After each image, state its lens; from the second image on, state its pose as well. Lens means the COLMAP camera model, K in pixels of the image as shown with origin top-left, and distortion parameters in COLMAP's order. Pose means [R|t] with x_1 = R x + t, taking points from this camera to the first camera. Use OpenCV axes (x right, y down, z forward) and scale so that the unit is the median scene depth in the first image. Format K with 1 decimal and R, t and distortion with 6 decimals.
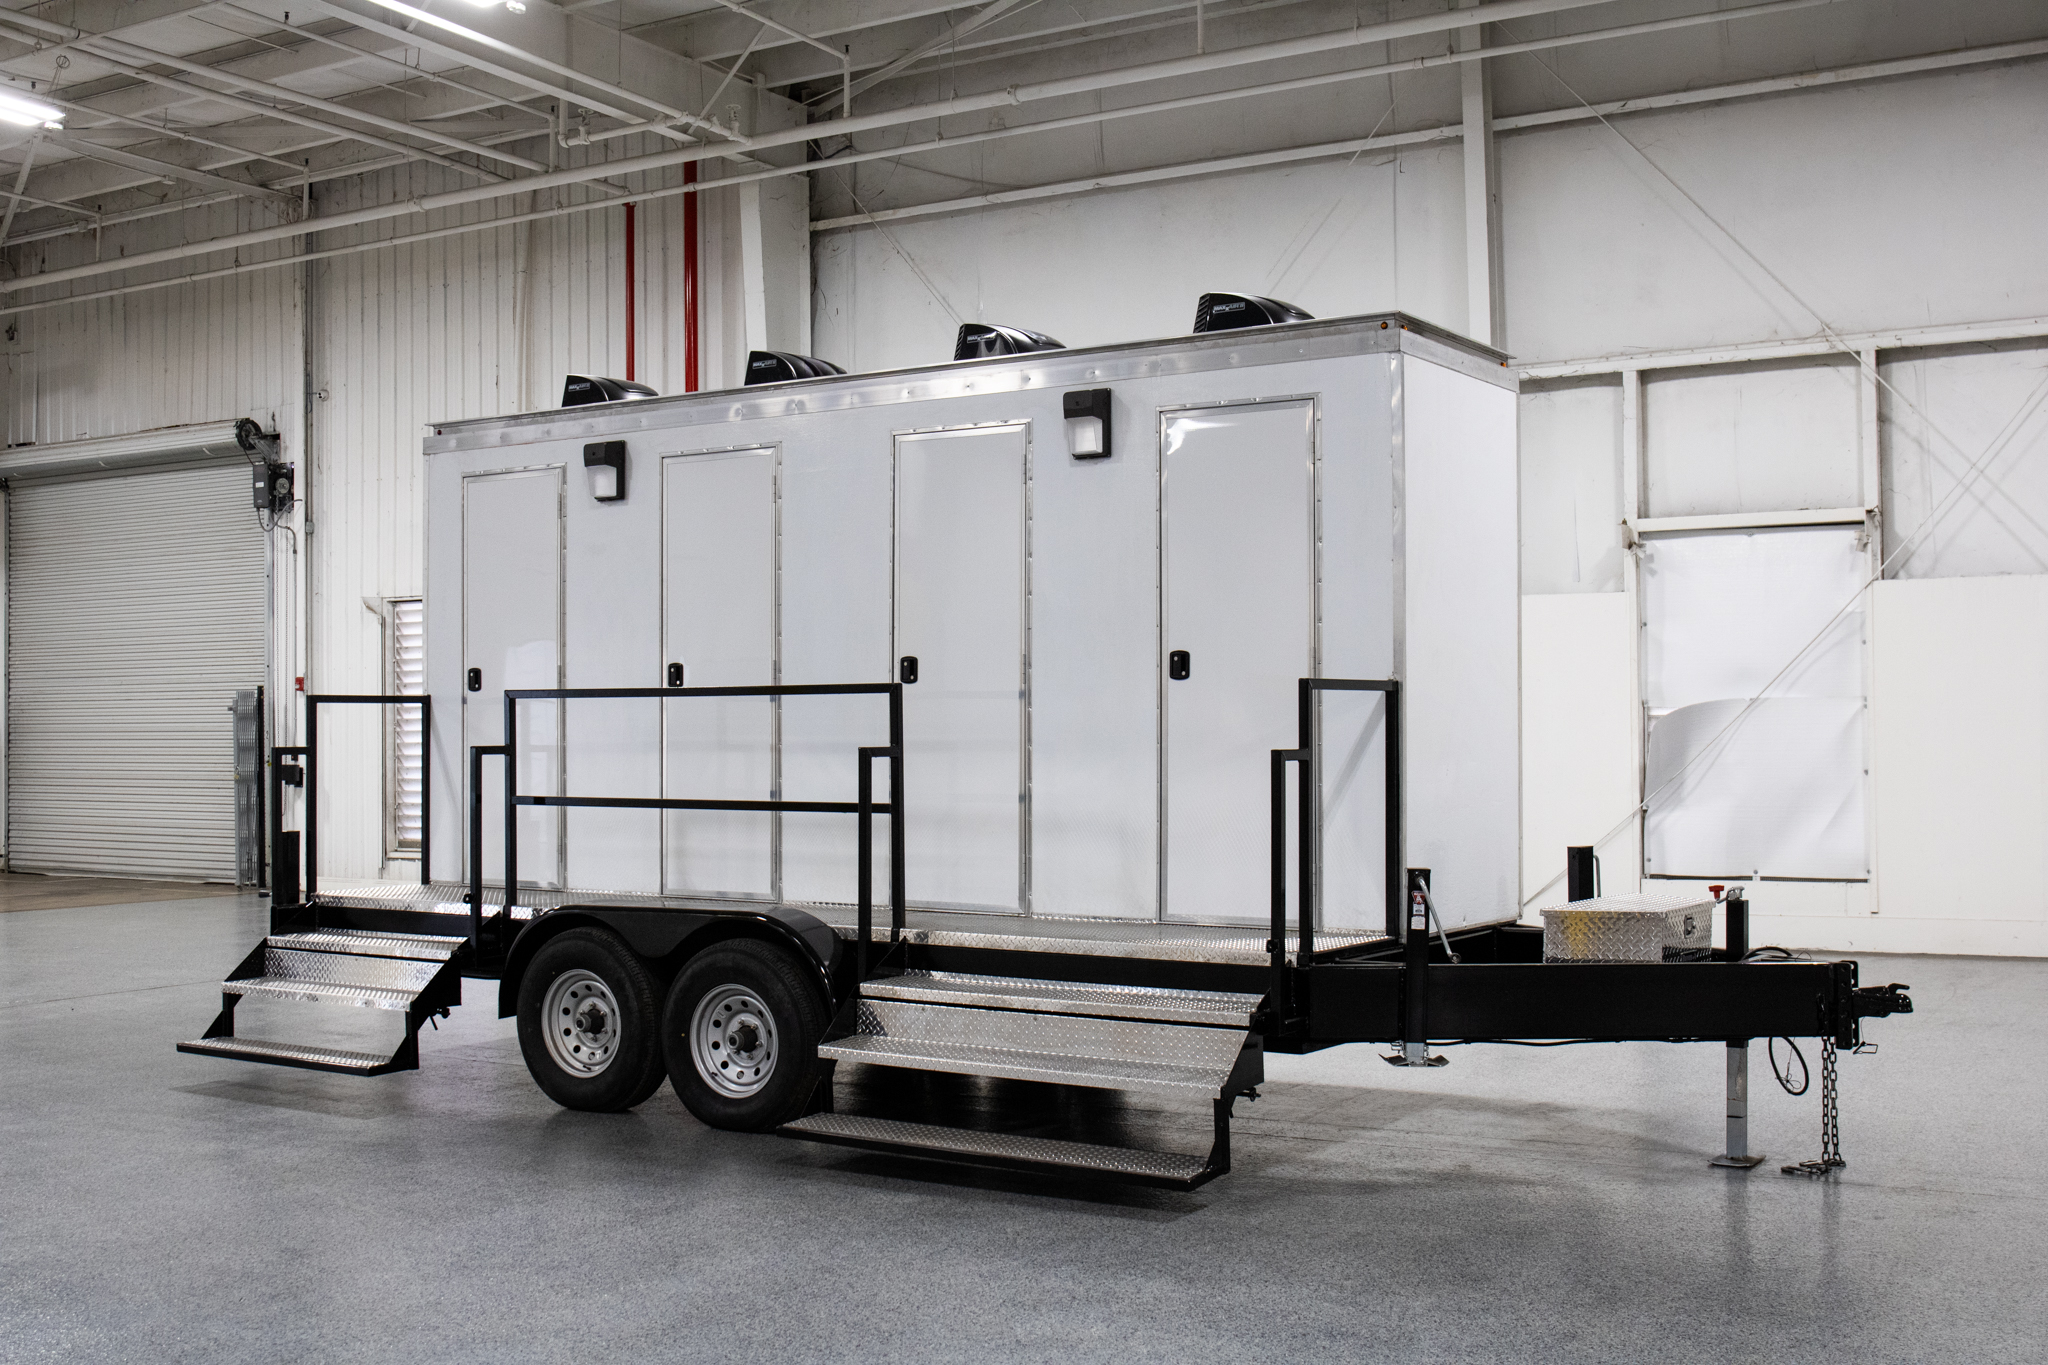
lens RADIAL K [[2216.9, 0, 1024.0], [0, 2216.9, 682.5], [0, 0, 1]] dist [-0.095131, 0.056071]
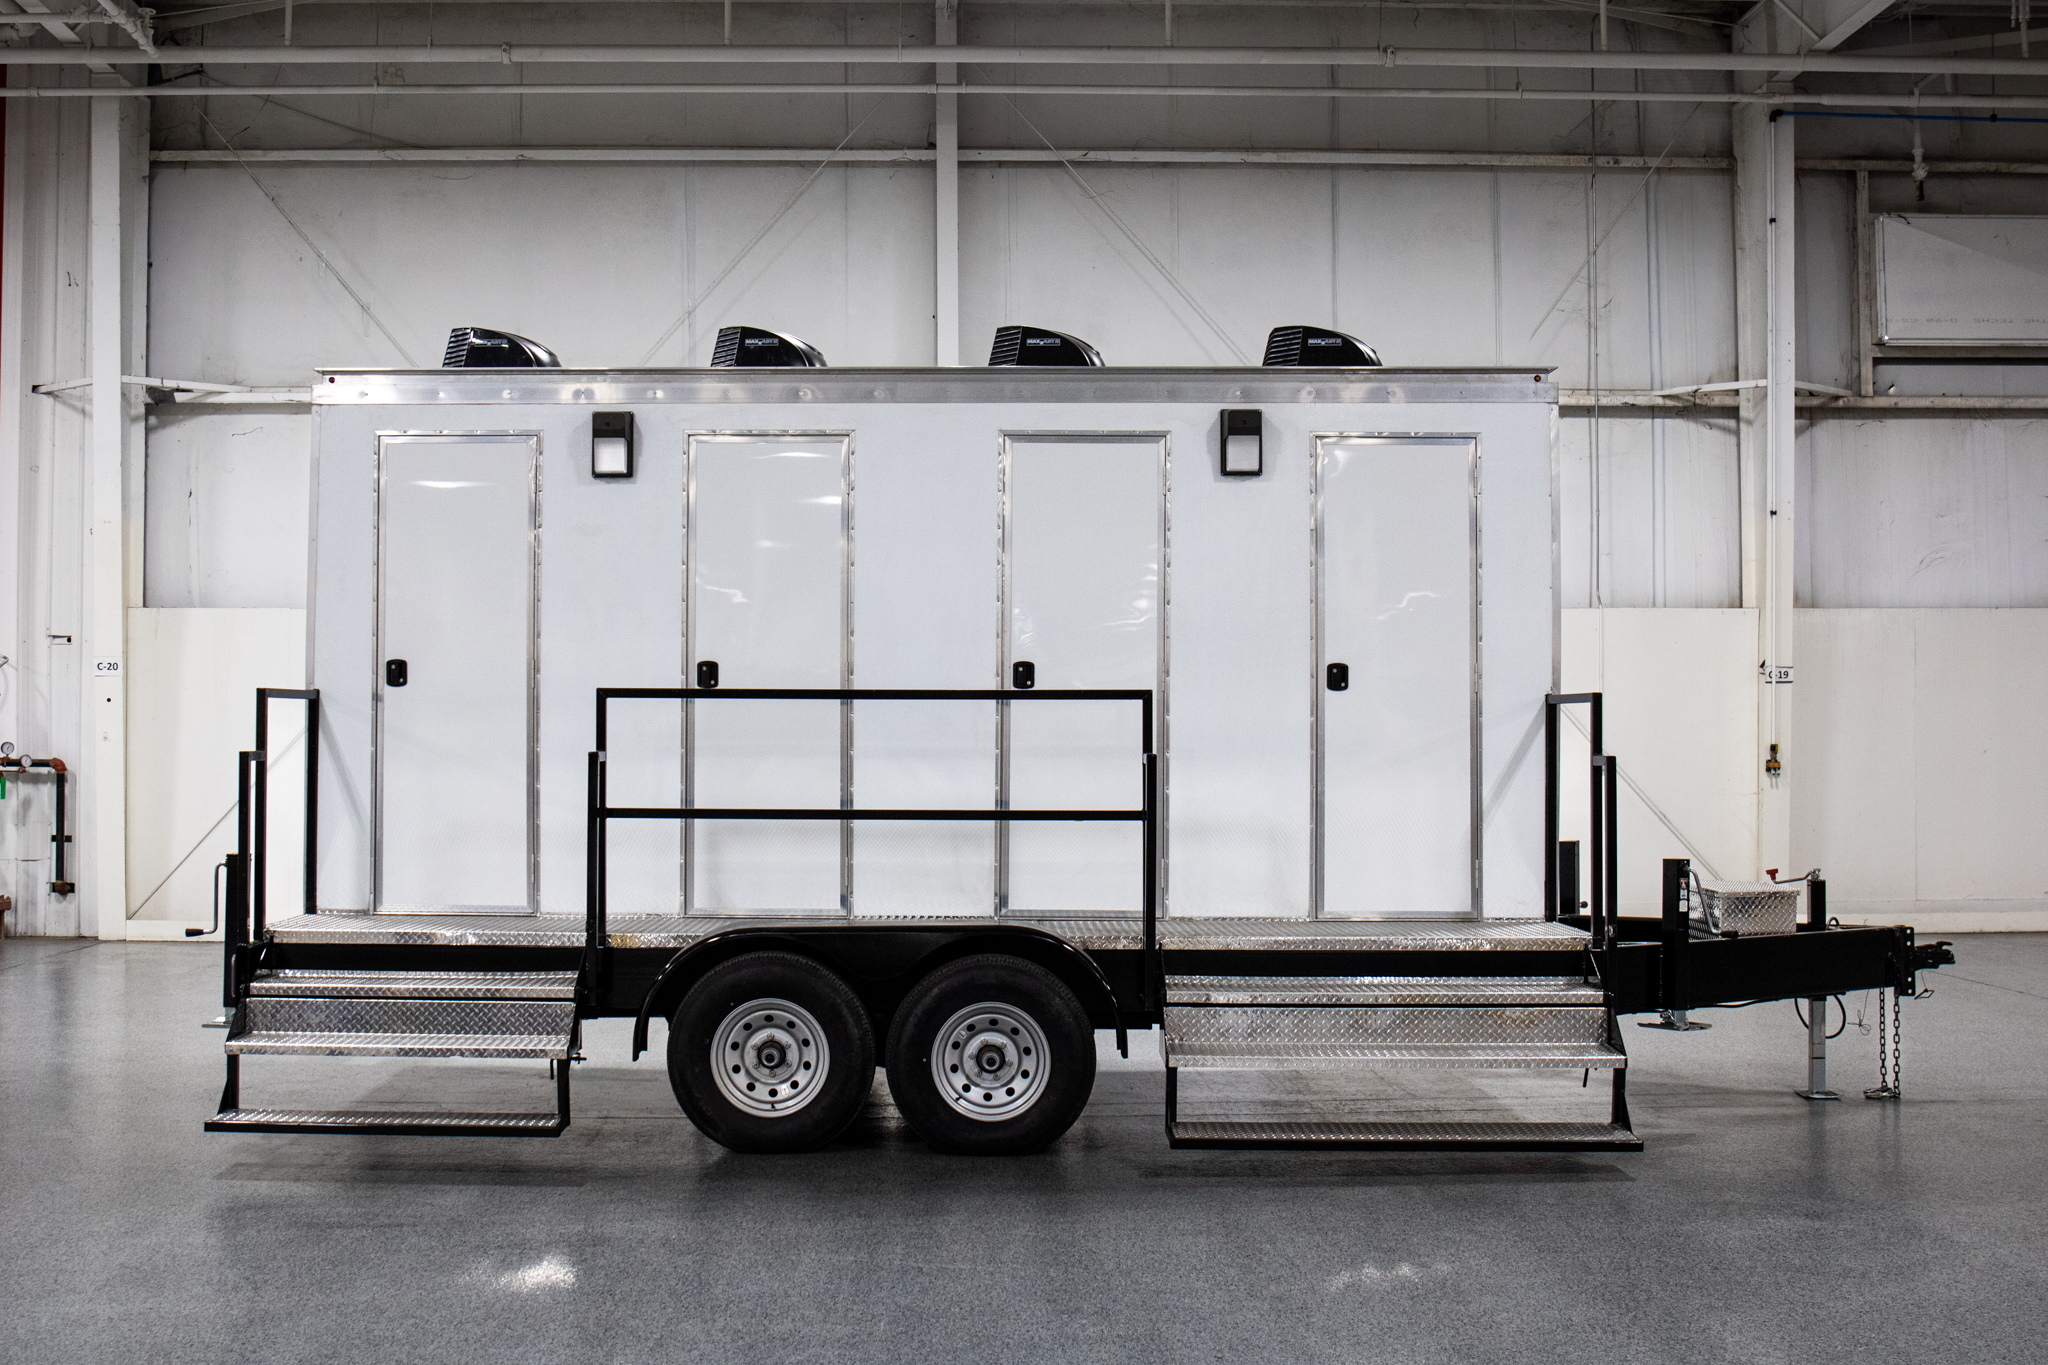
lens RADIAL K [[2288.3, 0, 920.7], [0, 2288.3, 660.1], [0, 0, 1]] dist [-0.096270, 0.061267]
pose [[0.849325, 0.023749, 0.527336, -0.589702], [-0.017732, 0.999707, -0.016465, 0.004998], [-0.527573, 0.004634, 0.849497, 0.153433]]
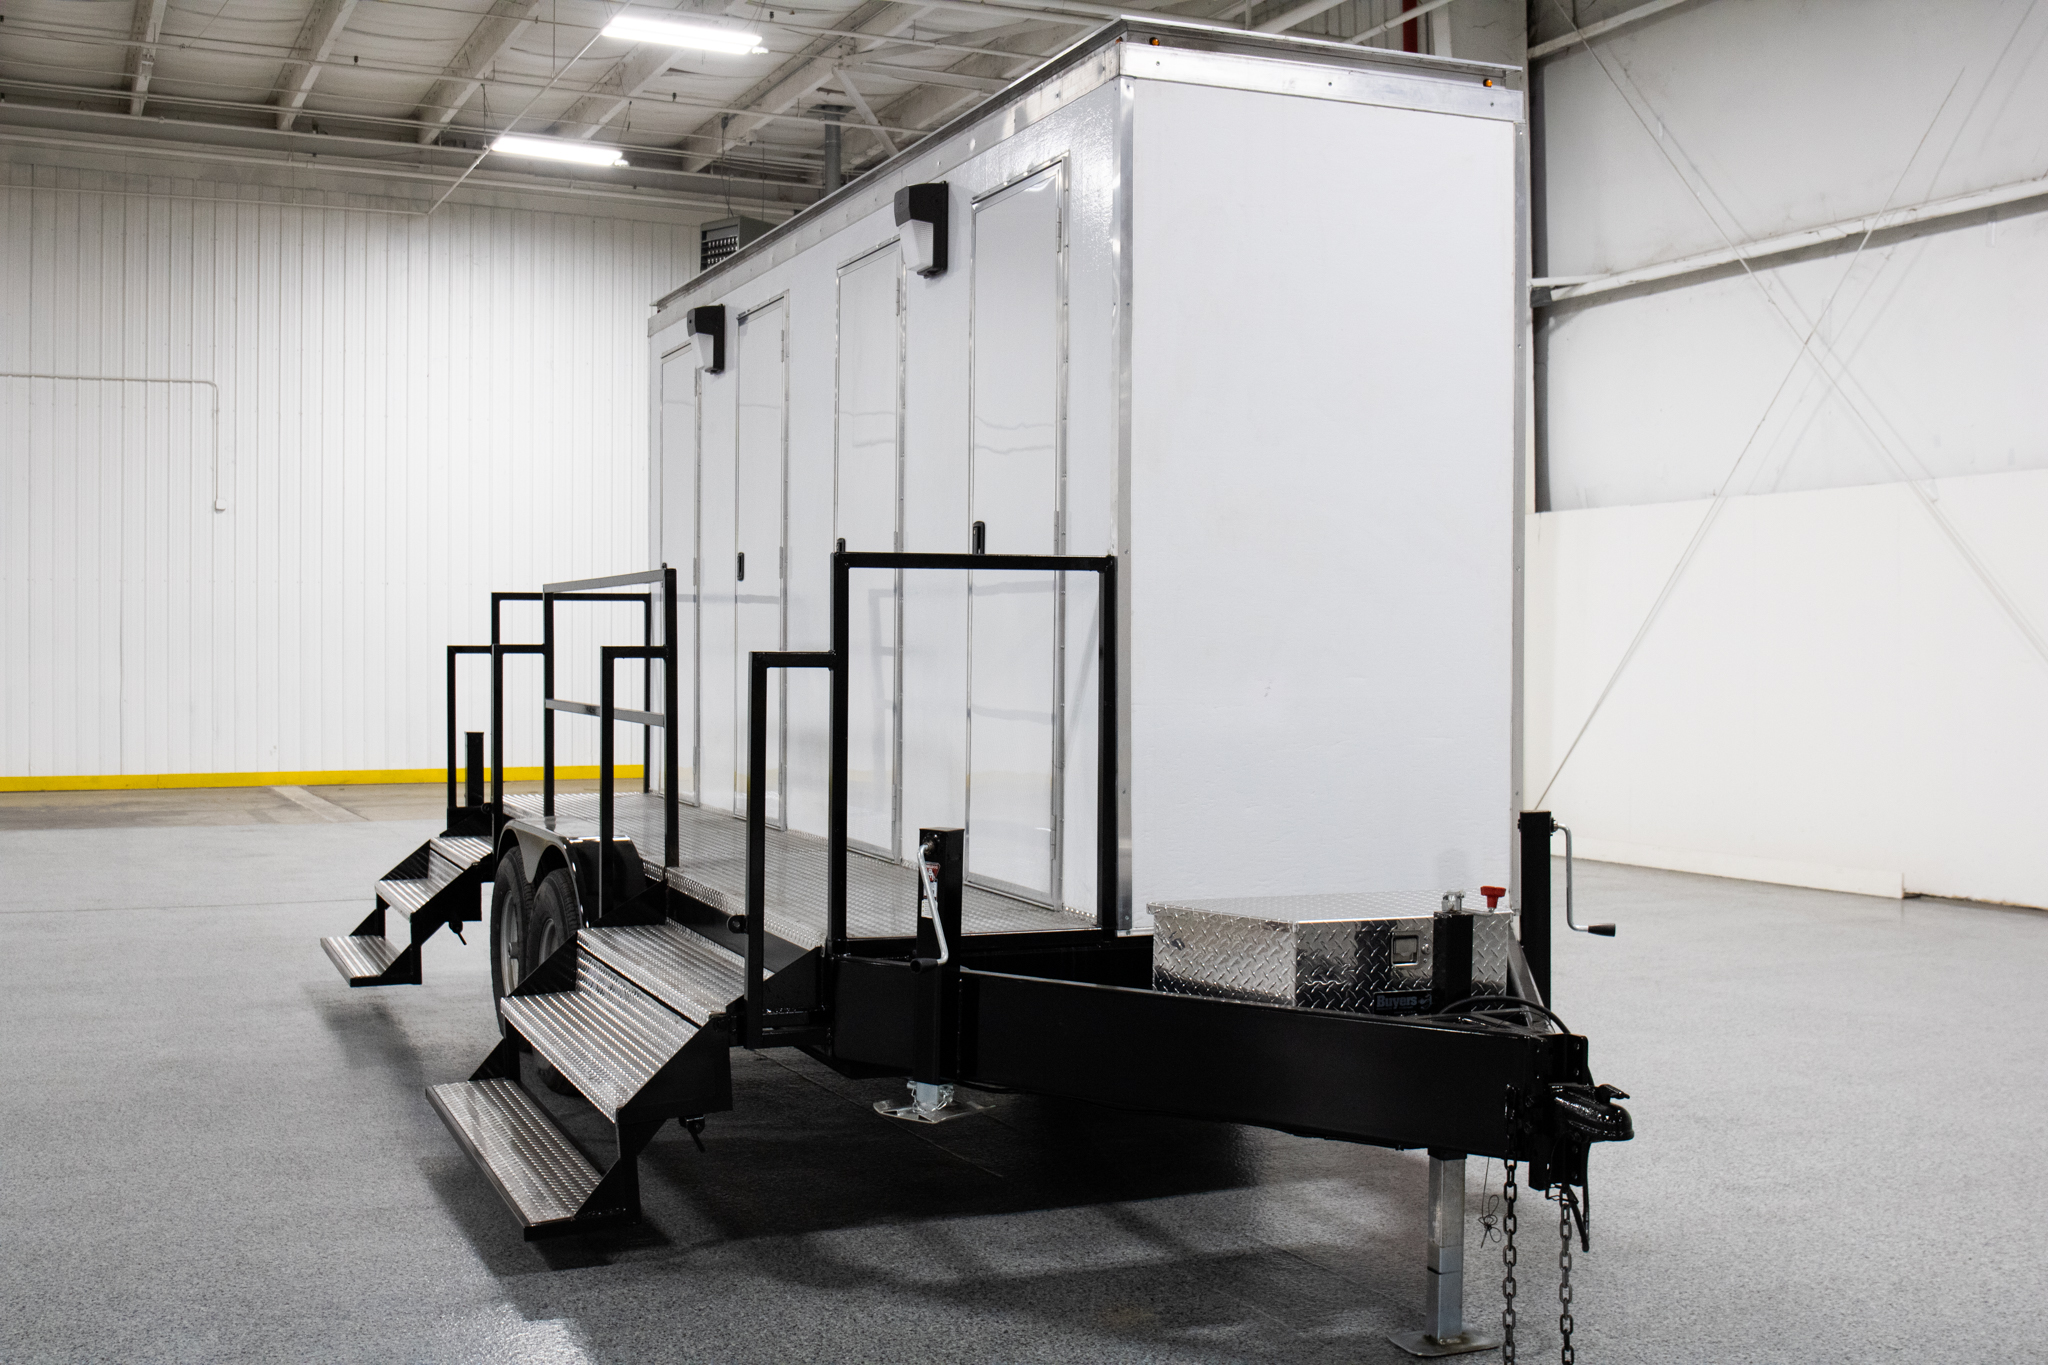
lens RADIAL K [[2216.9, 0, 1024.0], [0, 2216.9, 682.5], [0, 0, 1]] dist [-0.095131, 0.056071]
pose [[0.825621, 0.017478, -0.563955, 0.439657], [0.004819, 0.999265, 0.038023, 0.009835], [0.564205, -0.034110, 0.824930, 0.340550]]
